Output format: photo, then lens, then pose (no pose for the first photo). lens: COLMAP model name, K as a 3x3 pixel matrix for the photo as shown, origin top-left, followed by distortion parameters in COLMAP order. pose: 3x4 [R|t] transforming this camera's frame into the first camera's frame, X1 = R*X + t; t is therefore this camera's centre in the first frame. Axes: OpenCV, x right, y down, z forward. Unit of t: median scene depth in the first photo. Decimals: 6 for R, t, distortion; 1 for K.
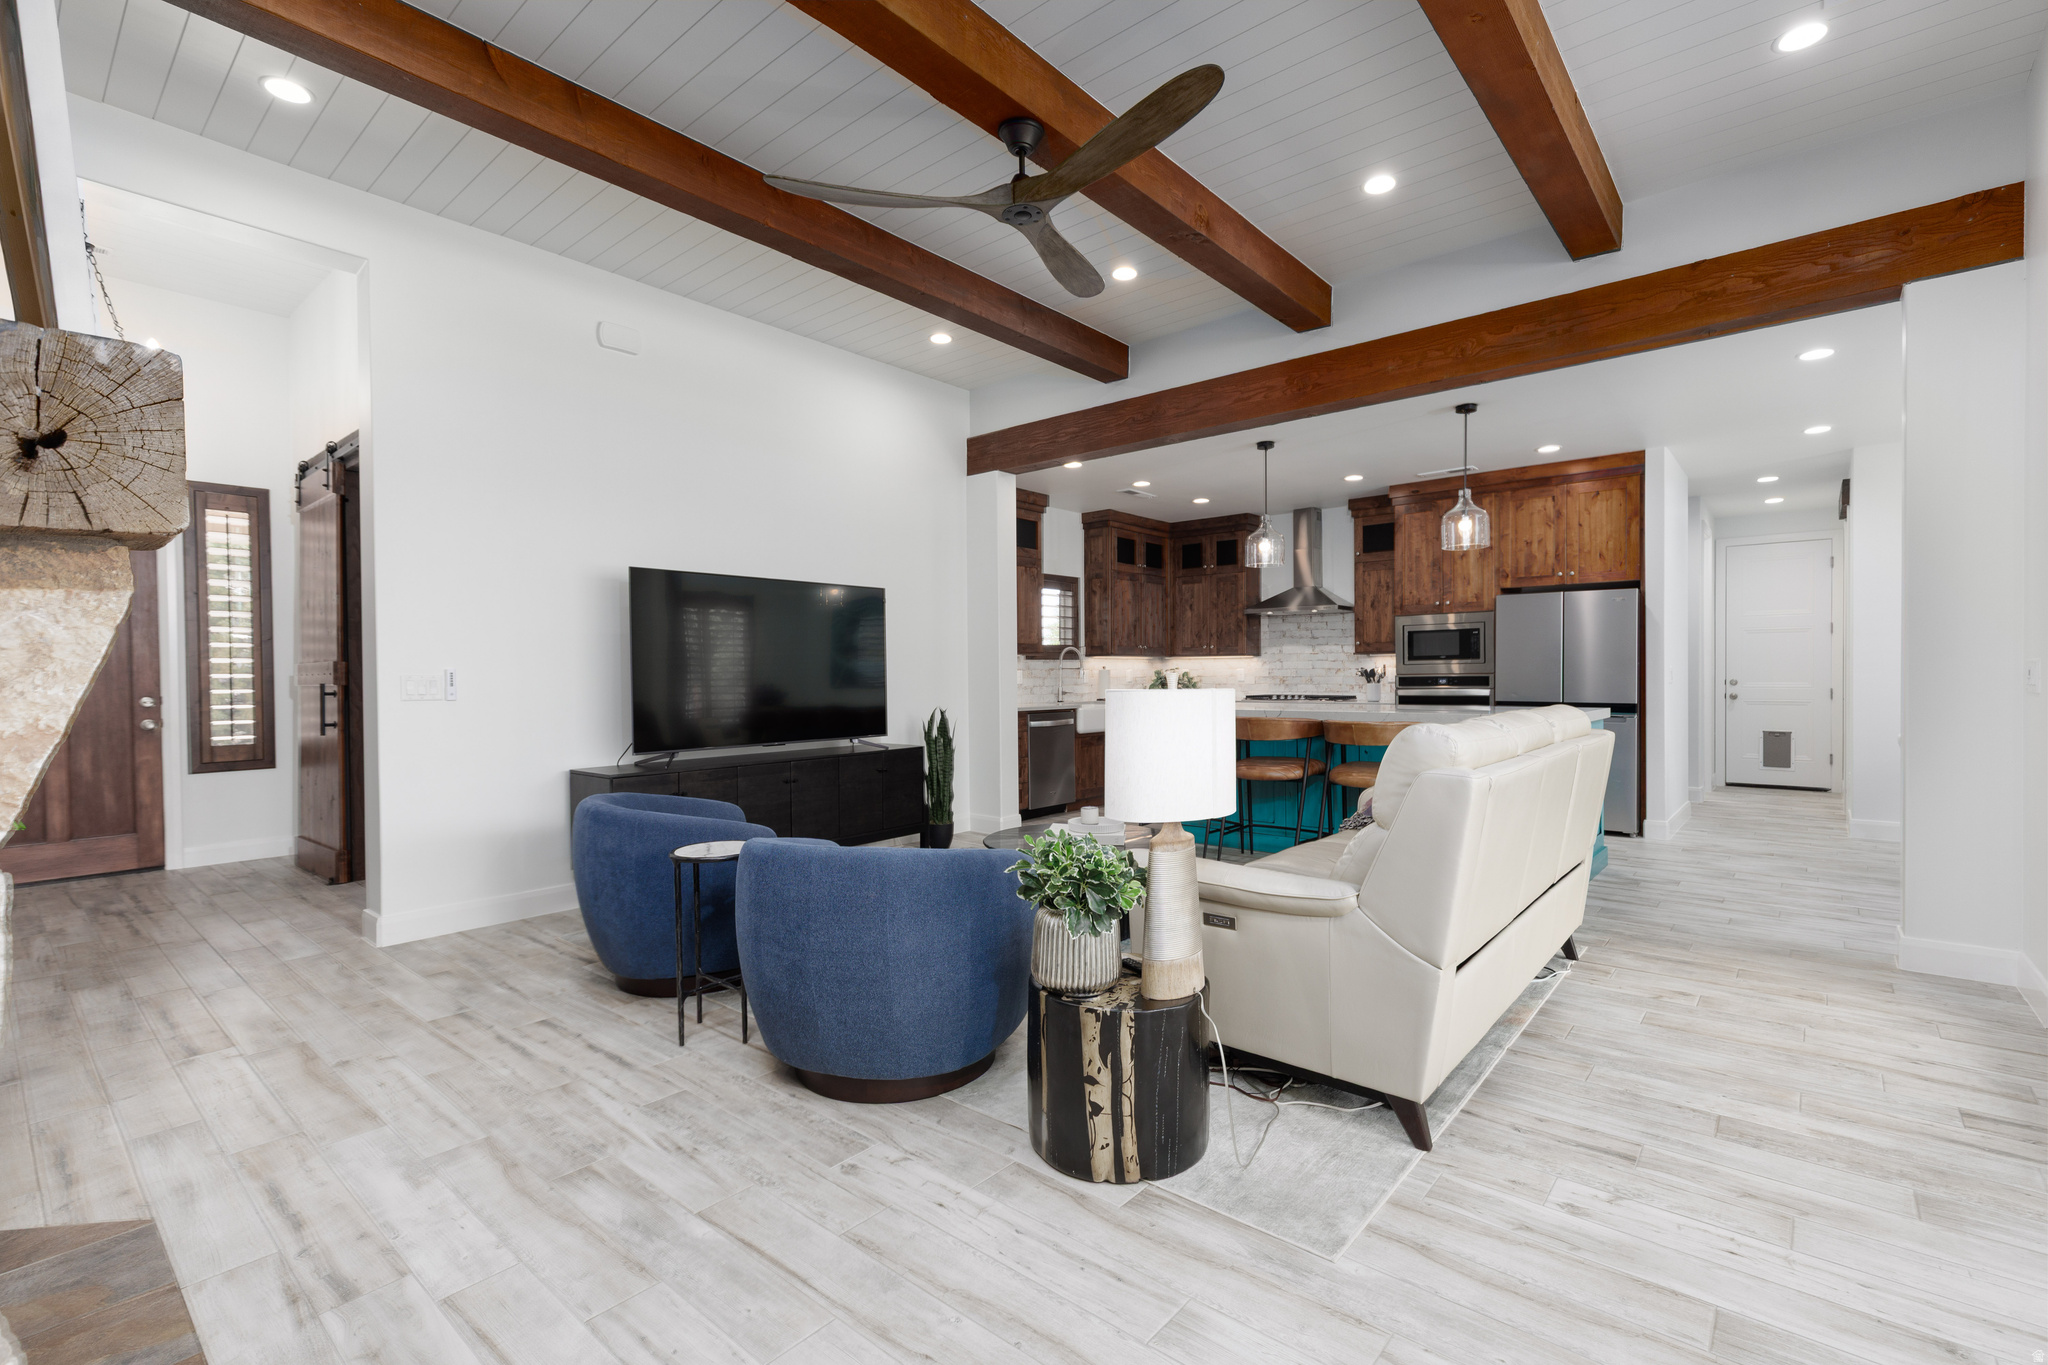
lens RADIAL K [[910.5, 0, 1034.5], [0, 910.5, 683.5], [0, 0, 1]] dist [0.001677, 0.001156]
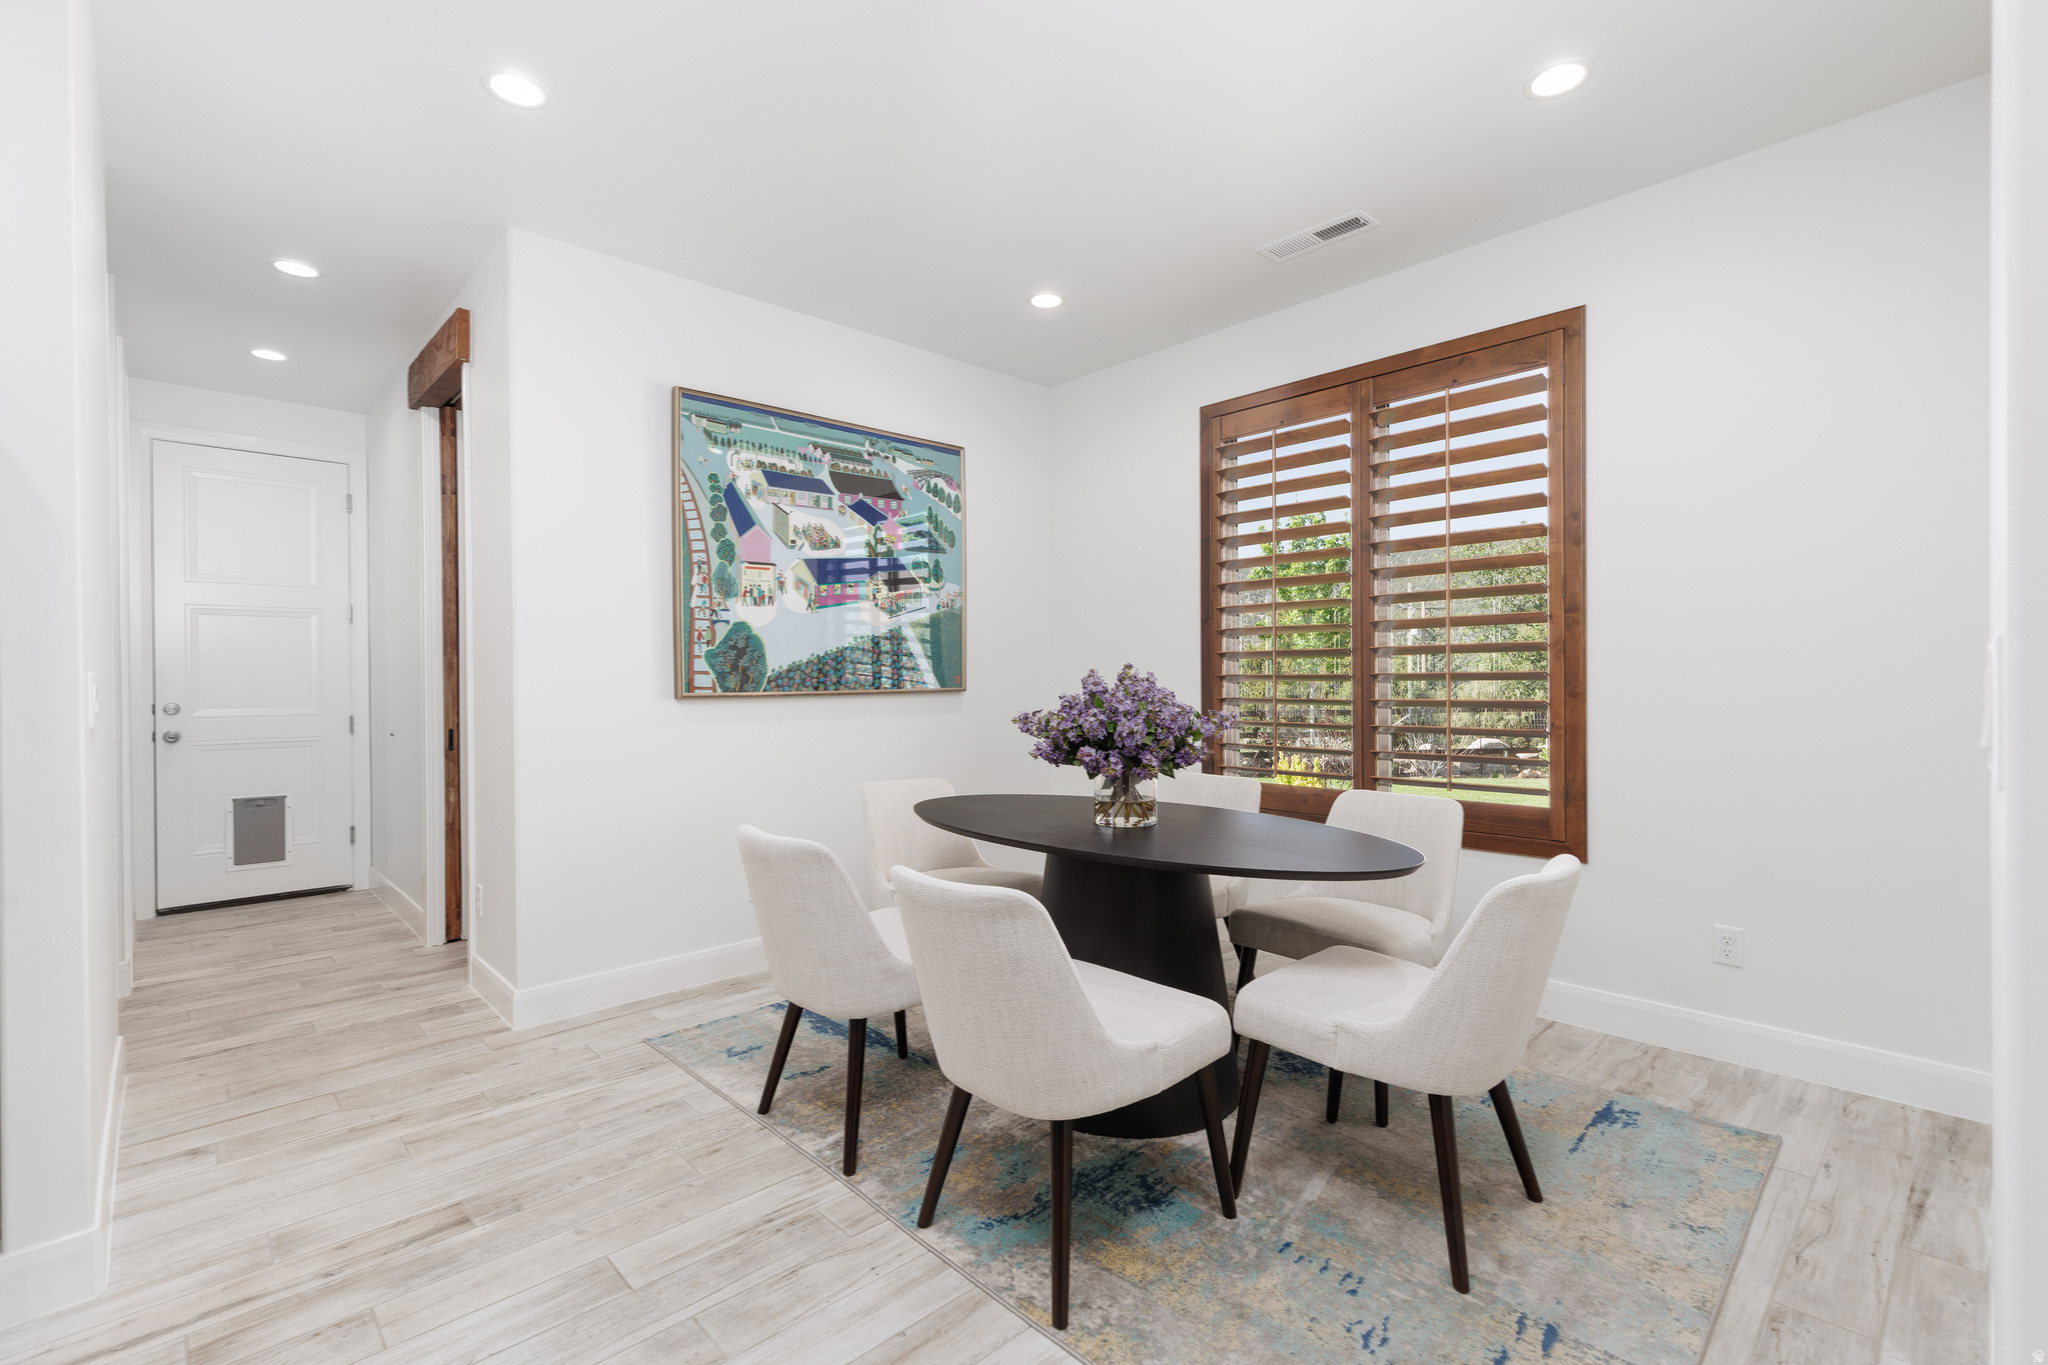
lens RADIAL K [[910.5, 0, 1034.5], [0, 910.5, 683.5], [0, 0, 1]] dist [0.001677, 0.001156]
pose [[0.100010, 0.003821, 0.994979, 0.325580], [0.014769, 0.999877, -0.005325, -0.006125], [-0.994877, 0.015227, 0.099941, 0.496697]]
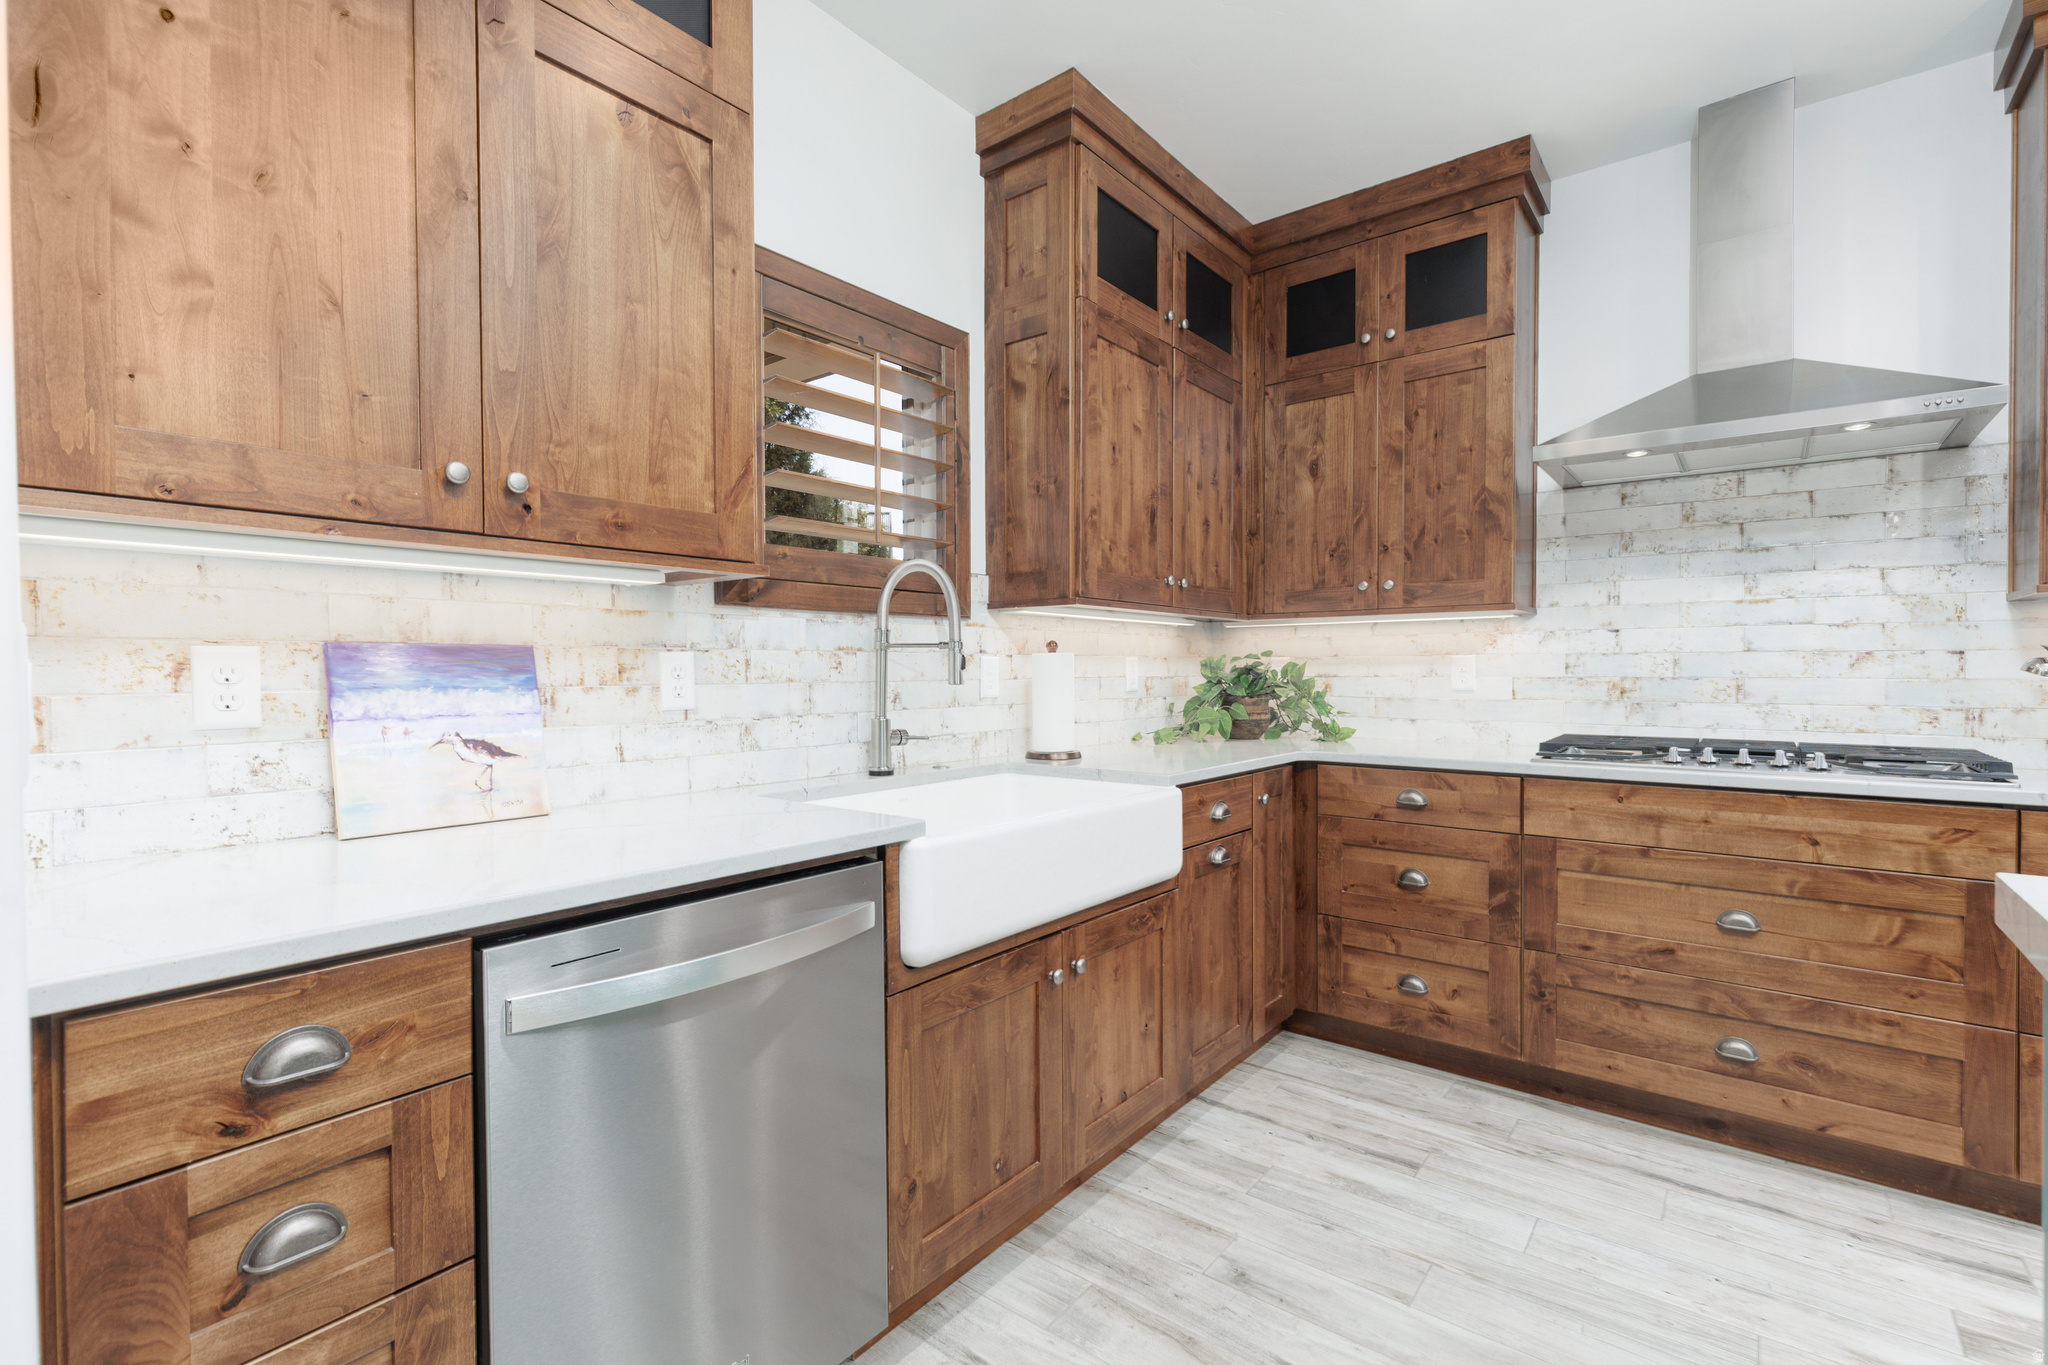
lens RADIAL K [[909.6, 0, 1024.0], [0, 909.6, 682.5], [0, 0, 1]] dist [-0.000015, -0.000285]
pose [[0.999547, 0.001206, 0.030076, 0.058853], [-0.001404, 0.999978, 0.006545, -0.007800], [-0.030067, -0.006584, 0.999526, 0.710315]]
